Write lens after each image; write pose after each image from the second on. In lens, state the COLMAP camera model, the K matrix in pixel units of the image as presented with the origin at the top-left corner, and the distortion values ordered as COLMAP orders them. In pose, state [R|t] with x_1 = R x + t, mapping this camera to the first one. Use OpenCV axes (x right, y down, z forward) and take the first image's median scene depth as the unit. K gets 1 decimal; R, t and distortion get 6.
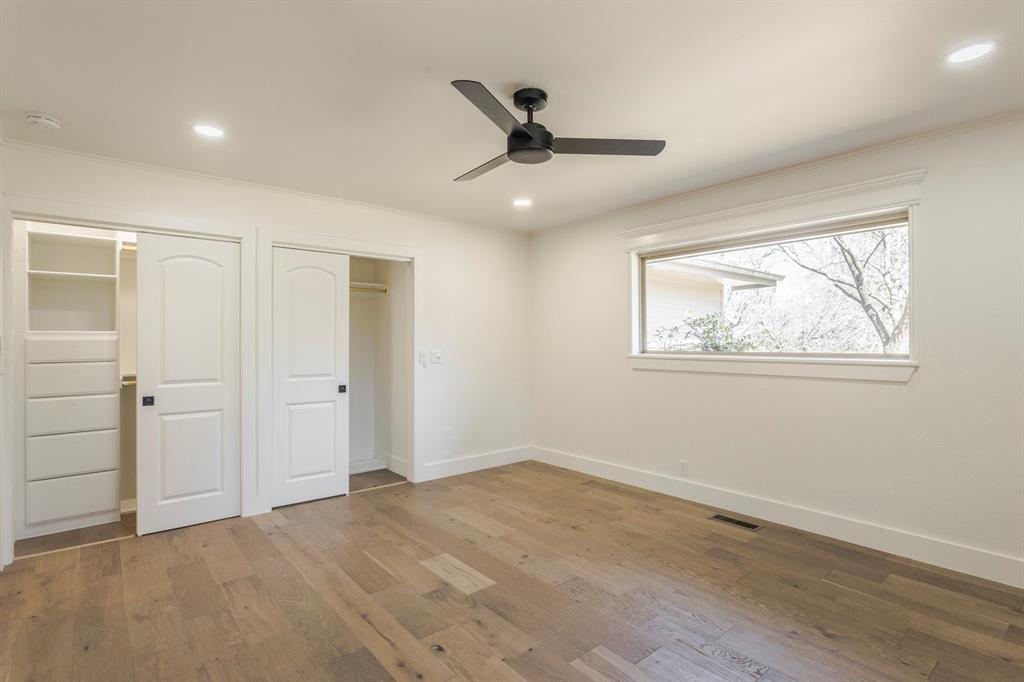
lens RADIAL K [[500.8, 0, 511.0], [0, 500.8, 339.3], [0, 0, 1]] dist [0.001353, 0.000454]
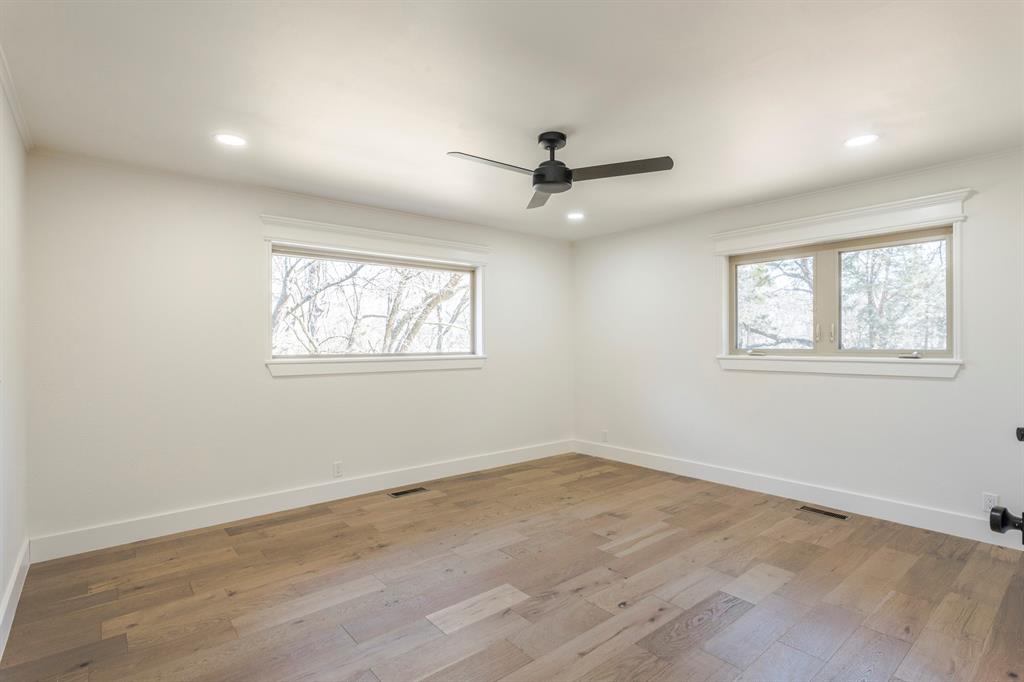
lens RADIAL K [[500.8, 0, 514.4], [0, 500.8, 347.6], [0, 0, 1]] dist [0.001353, 0.000454]
pose [[-0.002899, -0.002844, 0.999992, -0.799359], [-0.000042, 0.999996, 0.002844, 0.008823], [-0.999996, -0.000034, -0.002899, 0.766698]]
